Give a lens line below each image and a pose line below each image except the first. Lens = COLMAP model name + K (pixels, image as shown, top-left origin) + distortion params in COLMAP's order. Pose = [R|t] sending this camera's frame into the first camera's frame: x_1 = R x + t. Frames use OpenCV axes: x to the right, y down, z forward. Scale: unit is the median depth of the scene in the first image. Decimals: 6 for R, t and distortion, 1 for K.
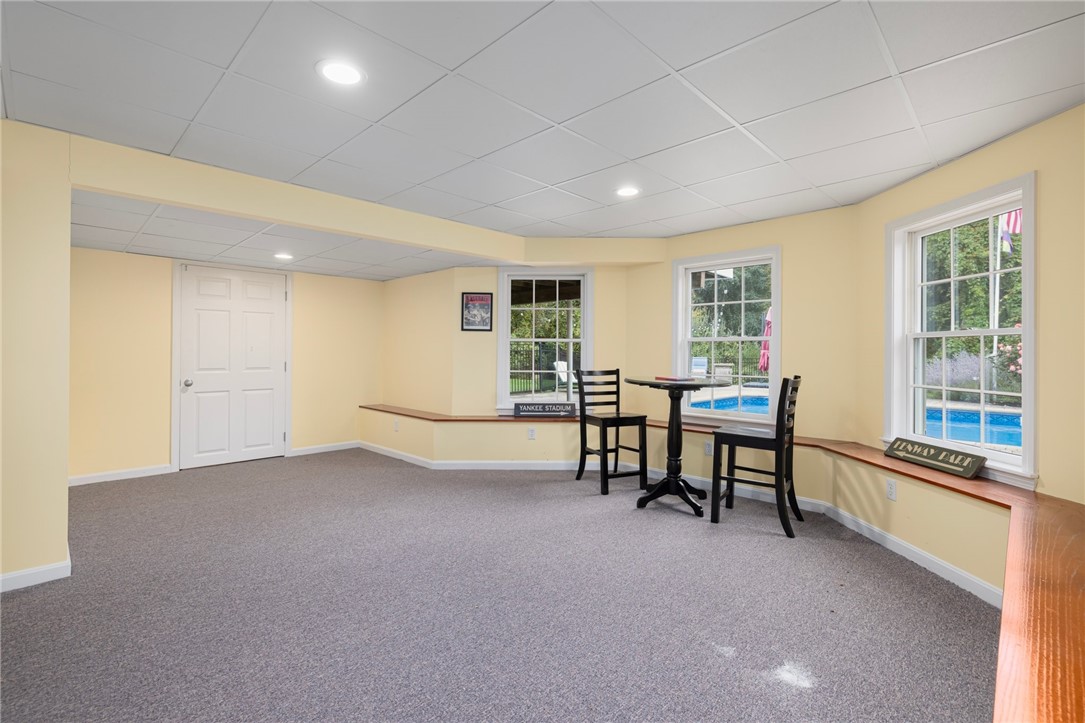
lens RADIAL K [[497.4, 0, 547.3], [0, 497.4, 352.1], [0, 0, 1]] dist [0.000625, 0.000463]
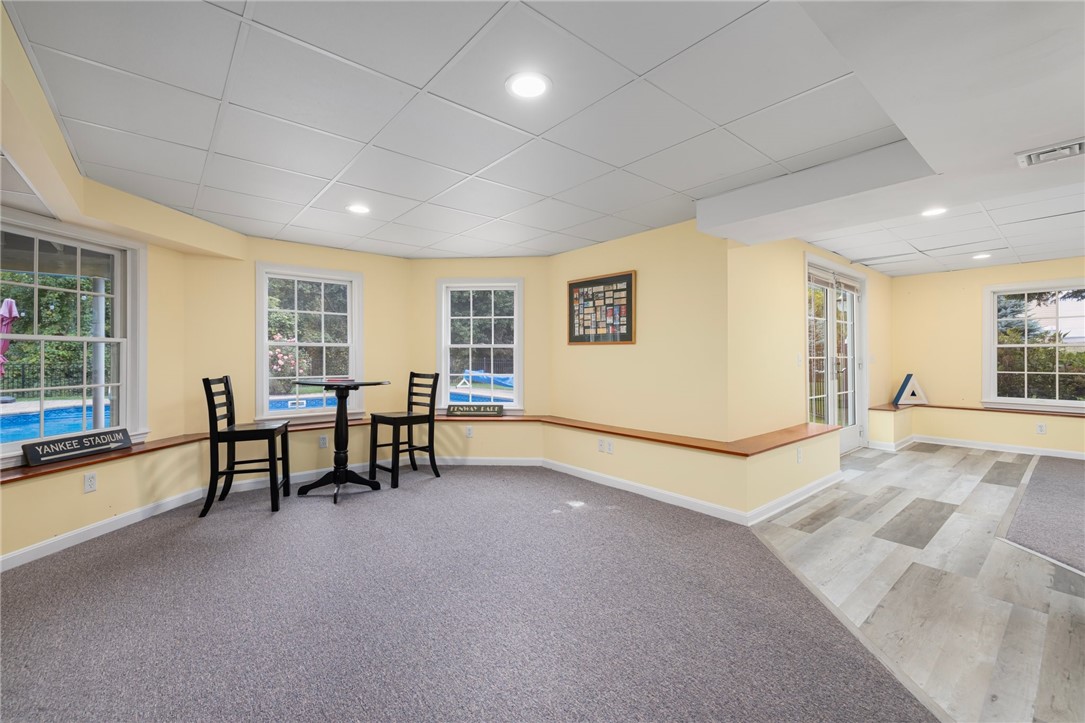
lens RADIAL K [[448.9, 0, 538.3], [0, 448.9, 356.4], [0, 0, 1]] dist [0.000604, 0.000142]
pose [[0.097499, -0.005390, 0.995221, -0.707621], [0.000902, 0.999985, 0.005327, -0.004481], [-0.995235, 0.000378, 0.097502, 0.464035]]
